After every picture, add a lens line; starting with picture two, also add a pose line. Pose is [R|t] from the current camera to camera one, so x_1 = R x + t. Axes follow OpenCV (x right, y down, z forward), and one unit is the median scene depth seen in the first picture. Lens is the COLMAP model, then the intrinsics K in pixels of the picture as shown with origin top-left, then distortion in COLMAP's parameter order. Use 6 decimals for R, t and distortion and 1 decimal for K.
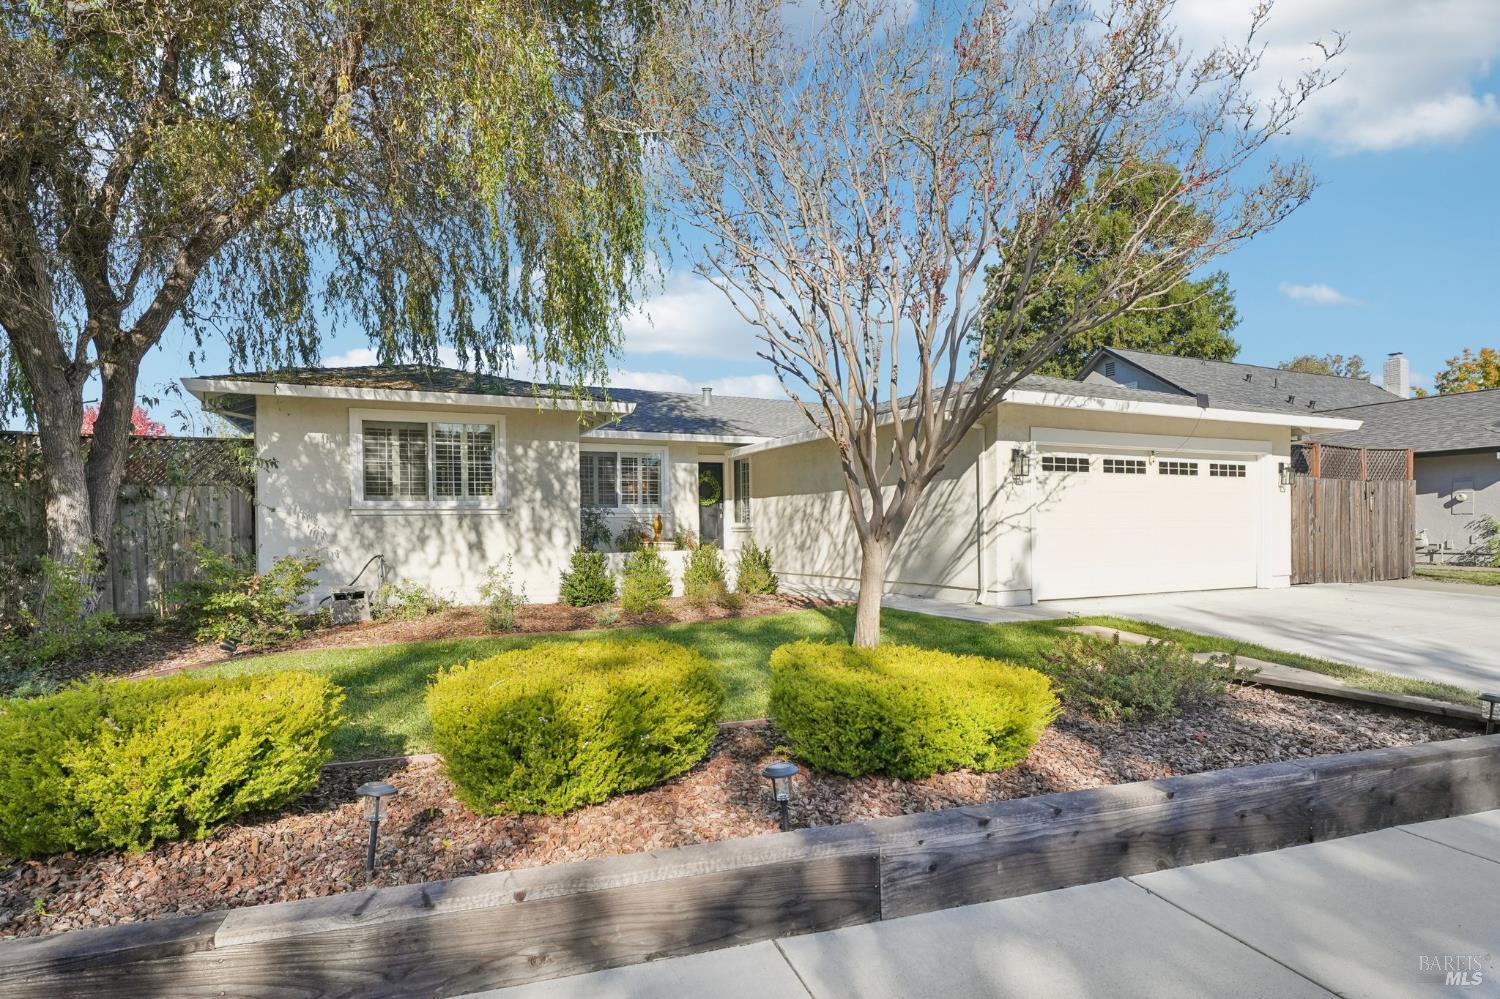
lens RADIAL K [[759.8, 0, 750.0], [0, 759.8, 499.5], [0, 0, 1]] dist [0.000405, -0.000052]
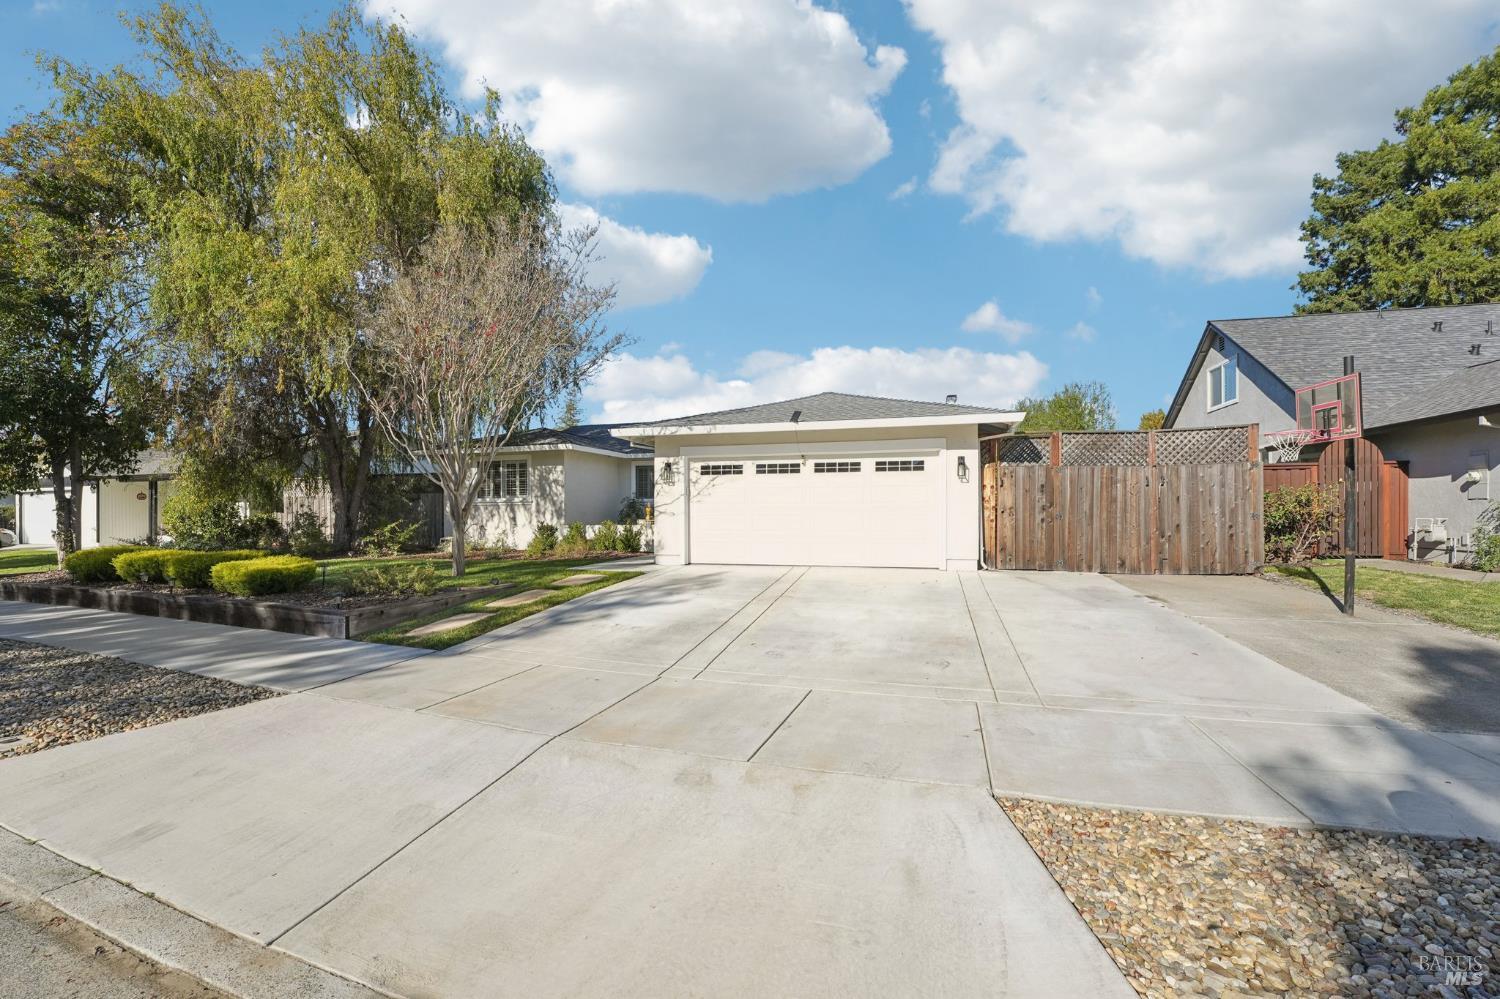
lens RADIAL K [[559.2, 0, 740.3], [0, 559.2, 507.9], [0, 0, 1]] dist [-0.007963, -0.000026]
pose [[0.790039, 0.006117, -0.613026, 1.012299], [0.021293, 0.999073, 0.037411, -0.012214], [0.612687, -0.042610, 0.789176, 0.178770]]
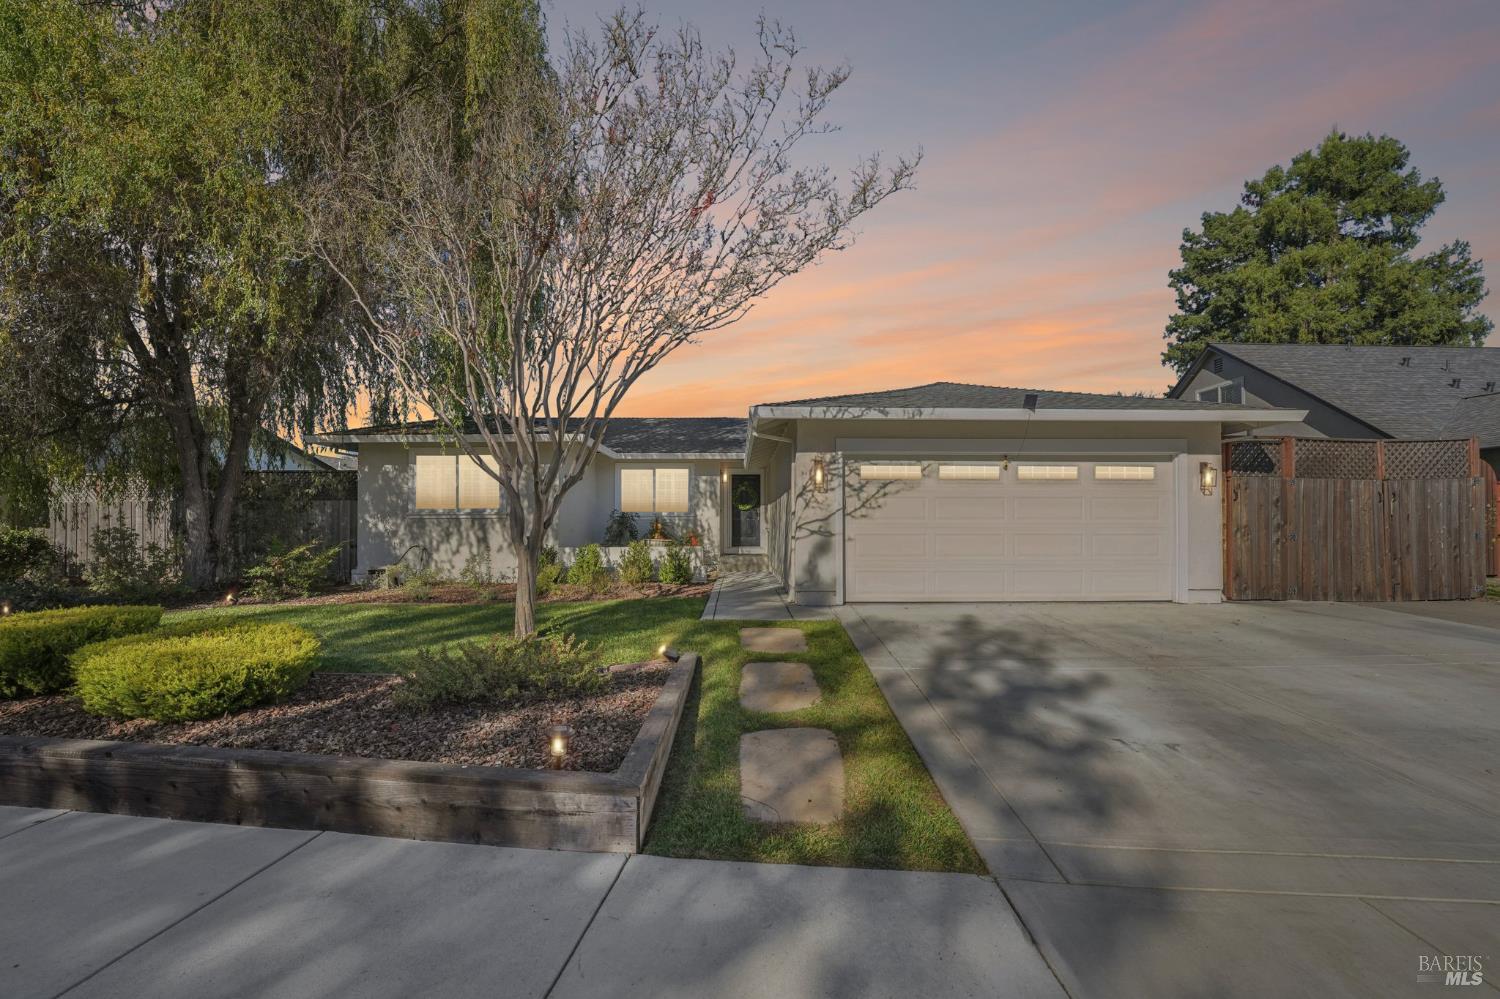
lens RADIAL K [[613.0, 0, 750.0], [0, 613.0, 499.5], [0, 0, 1]] dist [-0.015961, -0.000039]
pose [[0.917840, -0.008128, -0.396868, 0.531223], [0.006367, 0.999963, -0.005754, -0.004632], [0.396900, 0.002755, 0.917858, 0.144628]]
